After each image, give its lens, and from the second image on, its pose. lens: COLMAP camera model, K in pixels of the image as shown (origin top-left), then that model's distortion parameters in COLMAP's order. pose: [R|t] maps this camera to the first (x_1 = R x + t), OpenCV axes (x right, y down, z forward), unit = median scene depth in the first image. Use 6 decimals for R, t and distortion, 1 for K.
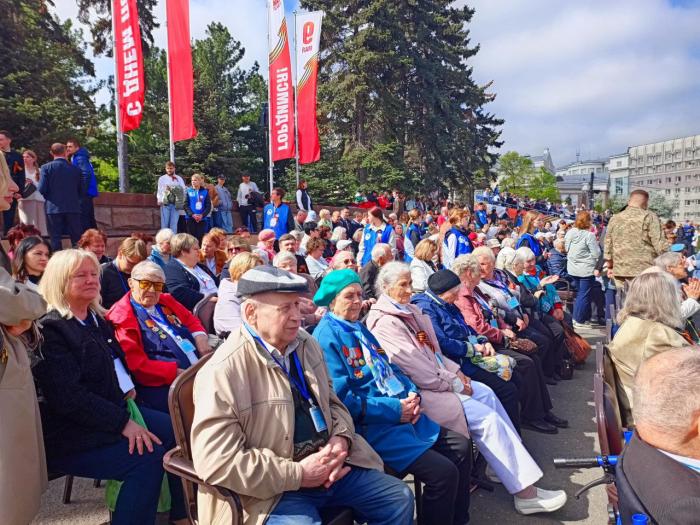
lens RADIAL K [[520.7, 0, 351.3], [0, 520.7, 264.1], [0, 0, 1]] dist [0.008034, 0.009374]
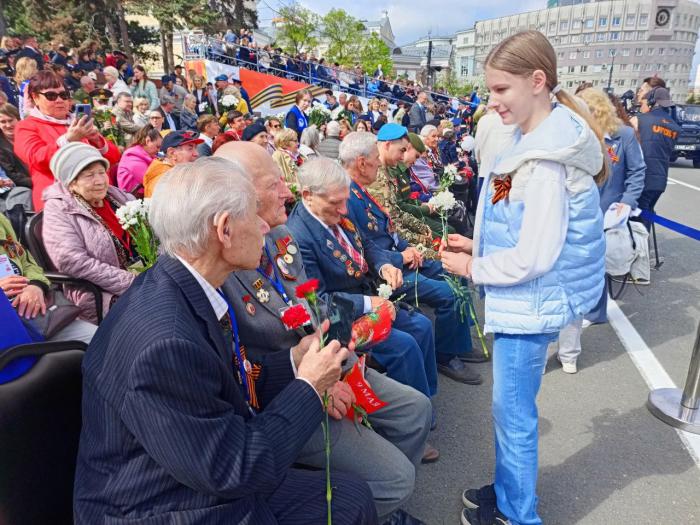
lens RADIAL K [[520.7, 0, 359.4], [0, 520.7, 283.5], [0, 0, 1]] dist [0.008034, 0.009374]
pose [[0.961060, -0.087924, 0.261981, 0.332105], [0.021754, 0.969162, 0.245461, -0.038586], [-0.275484, -0.230203, 0.933335, 0.575927]]
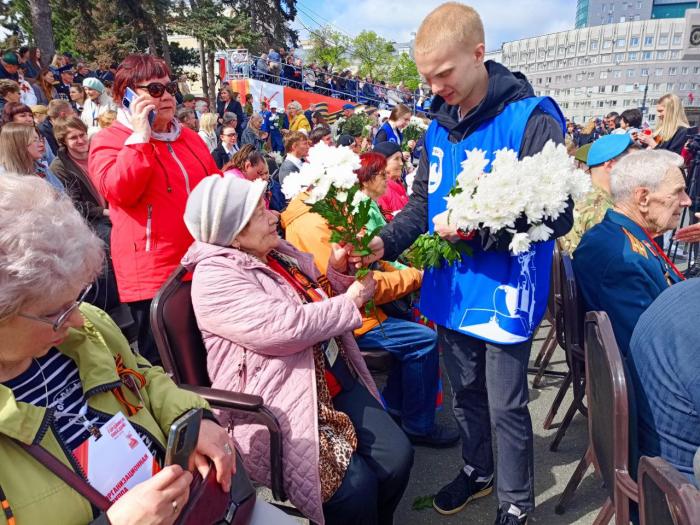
lens RADIAL K [[520.7, 0, 356.7], [0, 520.7, 283.6], [0, 0, 1]] dist [0.008034, 0.009374]
pose [[0.973416, -0.066952, 0.219041, 0.315059], [0.020069, 0.977577, 0.209621, -0.040516], [-0.228164, -0.199652, 0.952933, 0.618160]]
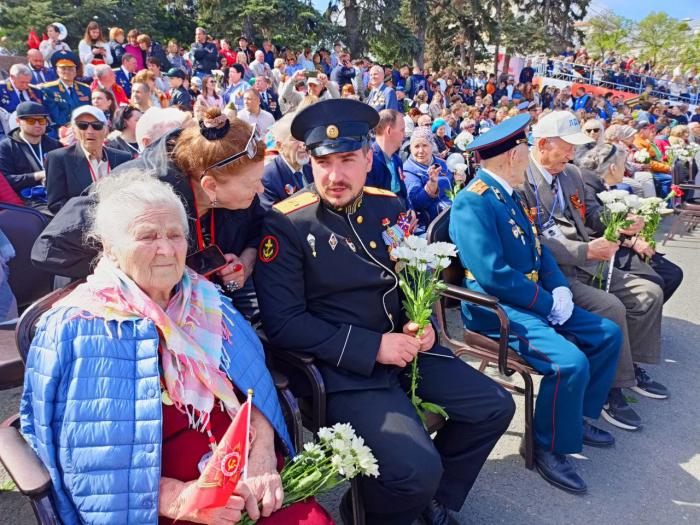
lens RADIAL K [[520.7, 0, 355.2], [0, 520.7, 260.3], [0, 0, 1]] dist [0.008034, 0.009374]
pose [[0.972575, 0.056670, -0.225579, 0.263243], [-0.013251, 0.981789, 0.189514, -0.029123], [0.232210, -0.181327, 0.955614, 0.443531]]
